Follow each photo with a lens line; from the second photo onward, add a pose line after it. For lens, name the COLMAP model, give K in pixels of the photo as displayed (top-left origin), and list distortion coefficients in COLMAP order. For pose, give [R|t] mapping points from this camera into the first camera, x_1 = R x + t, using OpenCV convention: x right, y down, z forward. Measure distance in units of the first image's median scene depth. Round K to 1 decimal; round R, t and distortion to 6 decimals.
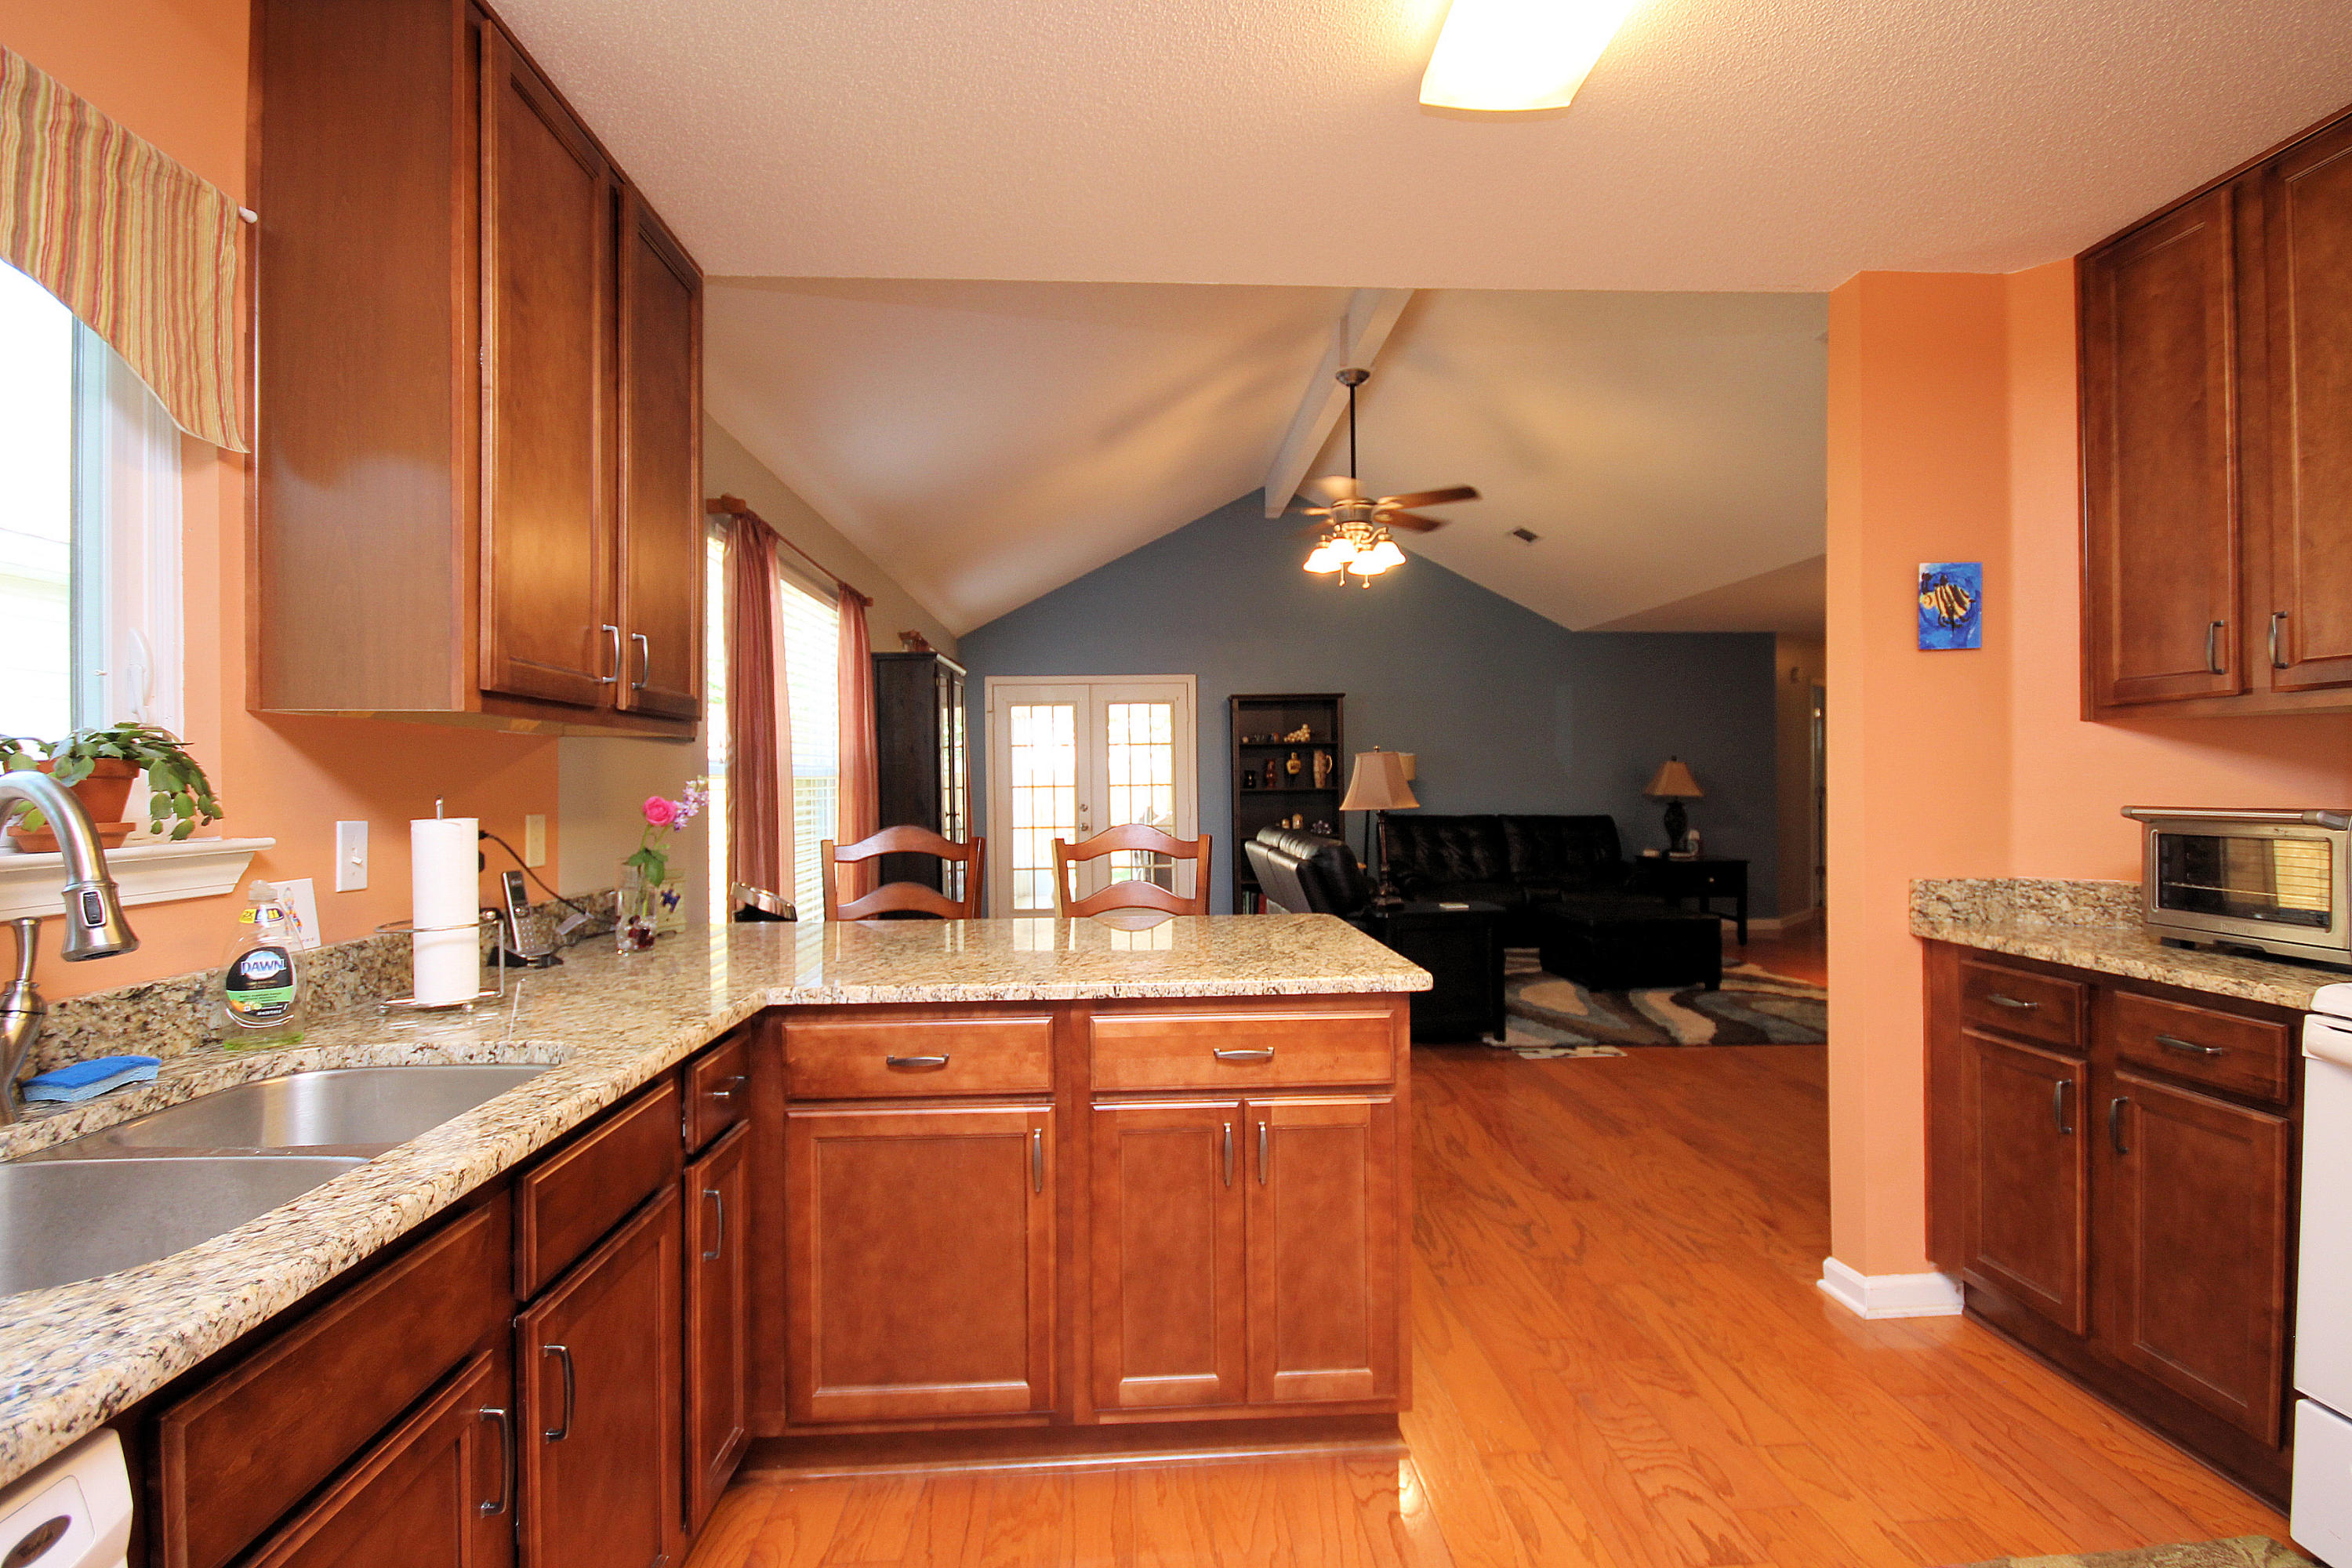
lens RADIAL K [[1106.9, 0, 1185.9], [0, 1106.9, 784.7], [0, 0, 1]] dist [0.016924, -0.011635]
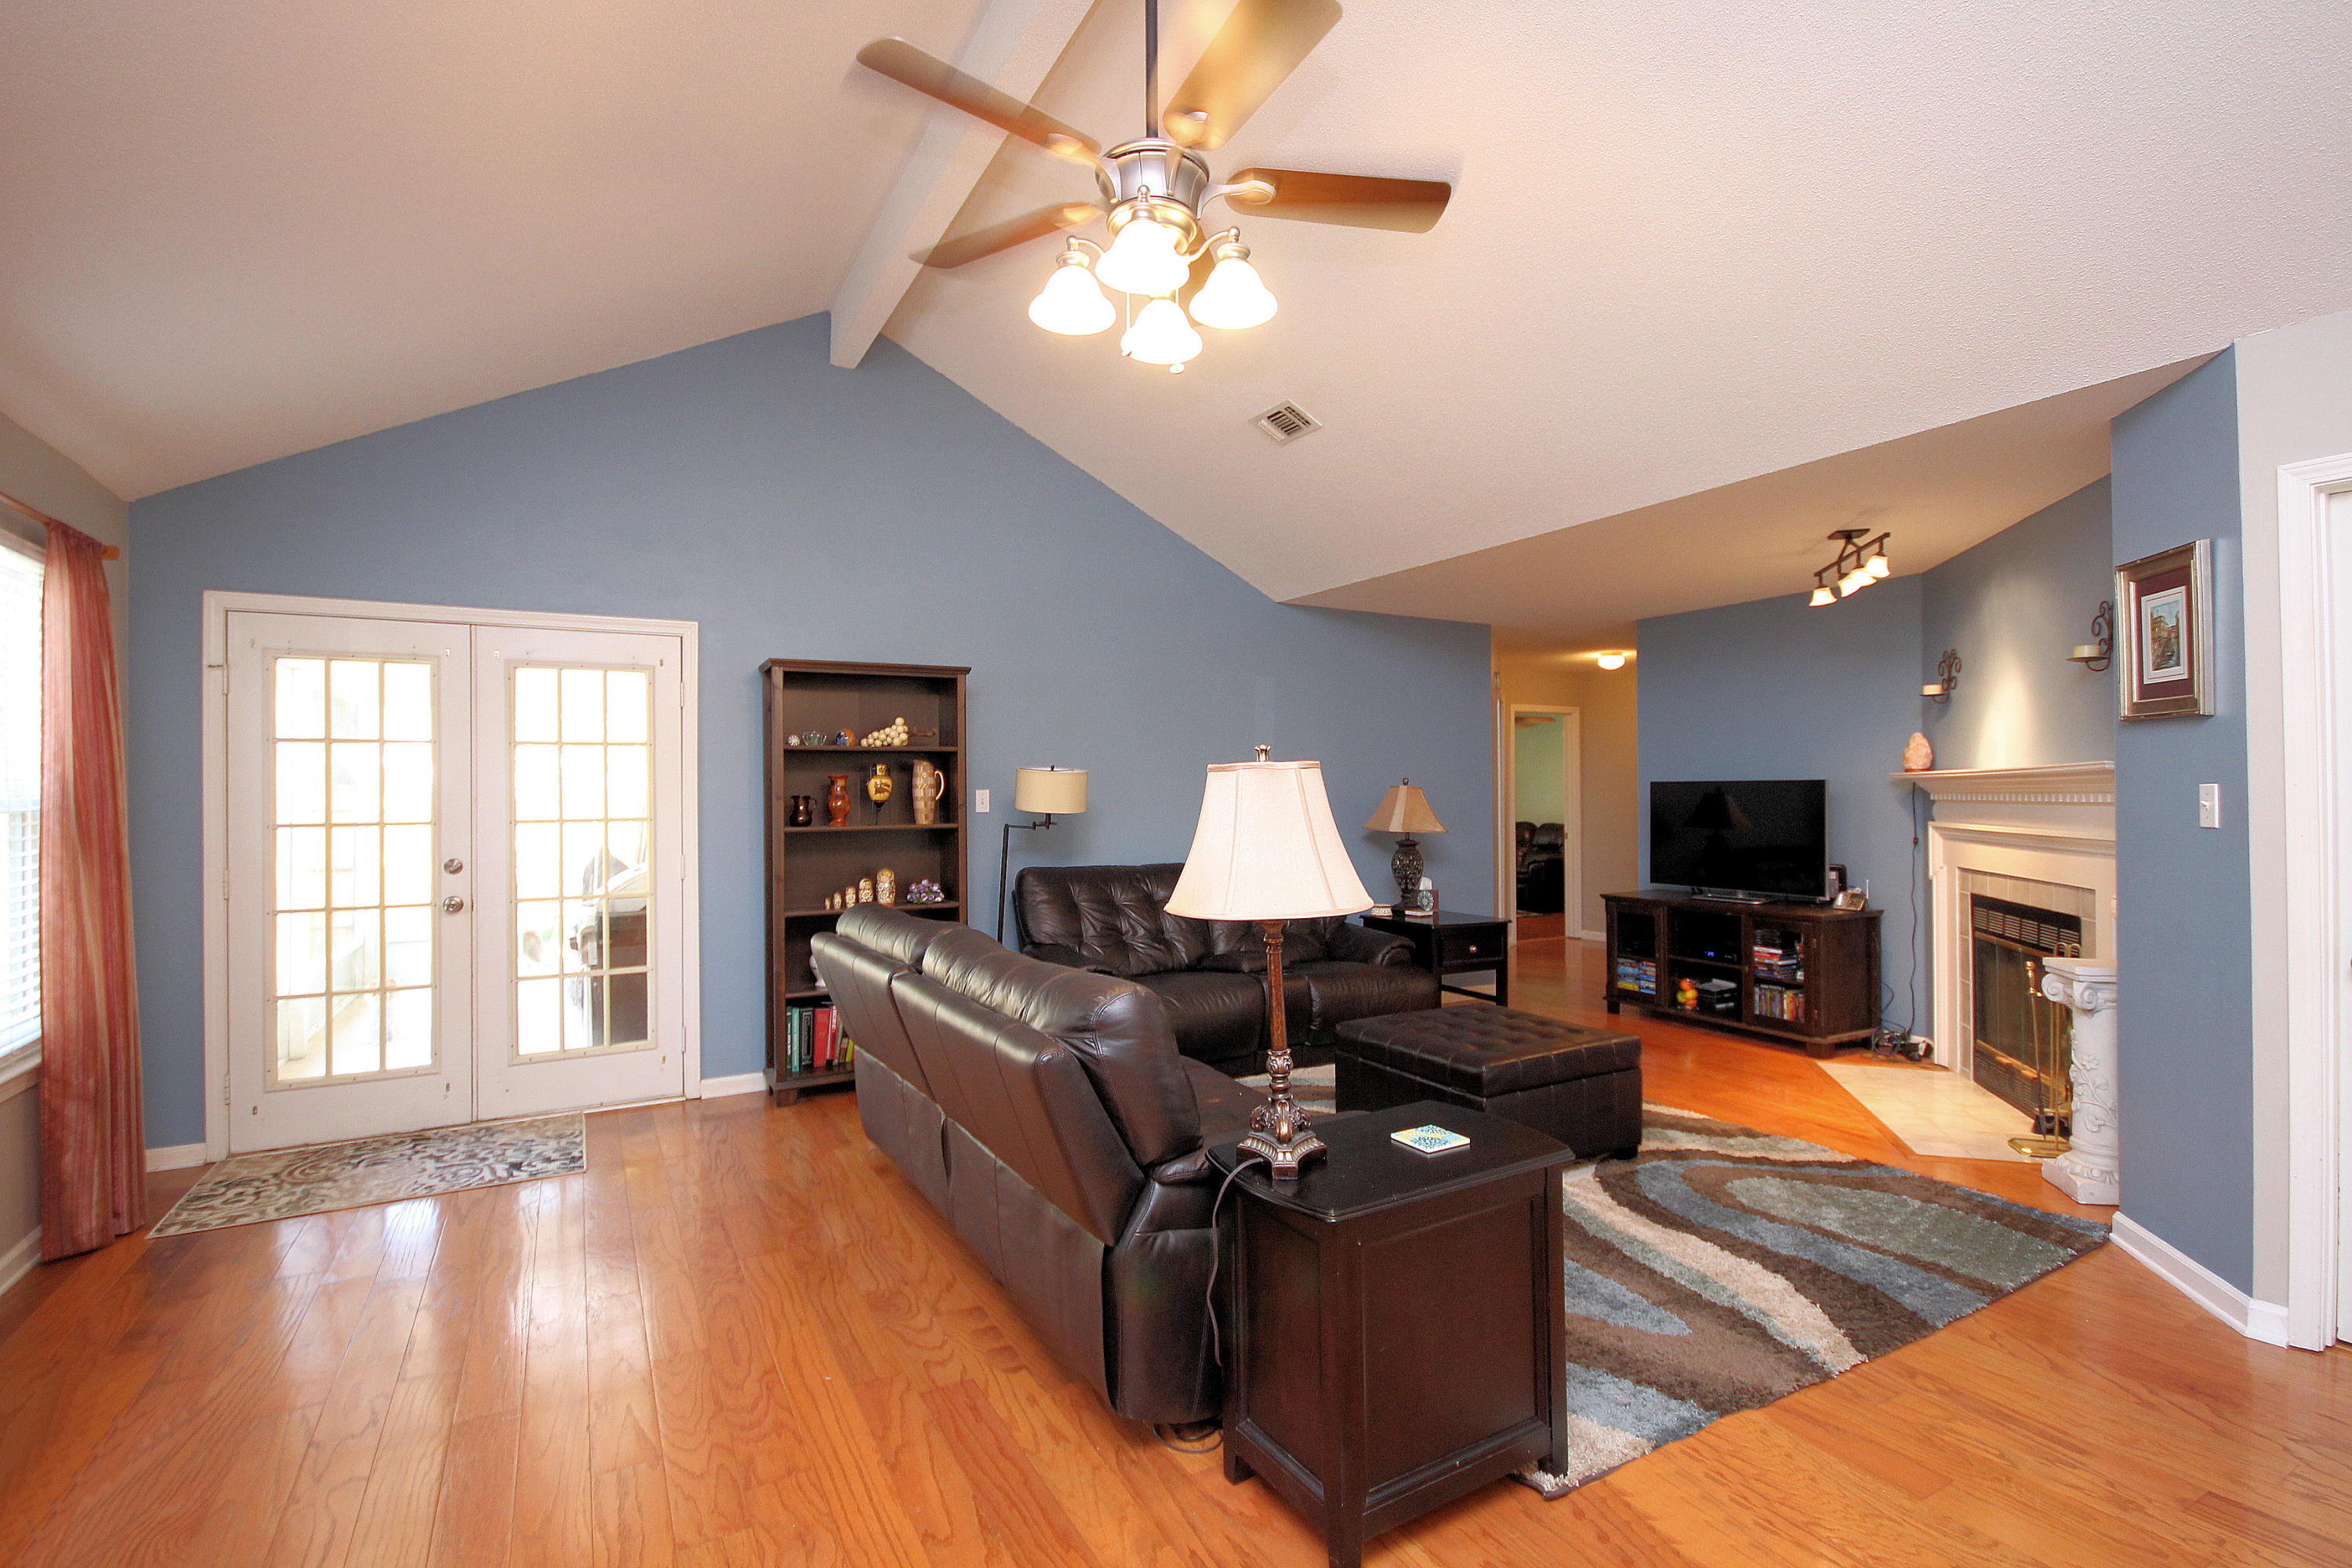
lens RADIAL K [[1084.8, 0, 1187.3], [0, 1084.8, 786.4], [0, 0, 1]] dist [0.009789, -0.011050]
pose [[0.896836, 0.007977, 0.442291, -0.046689], [-0.000940, 0.999870, -0.016127, -0.034944], [-0.442362, 0.014048, 0.896726, 1.677493]]
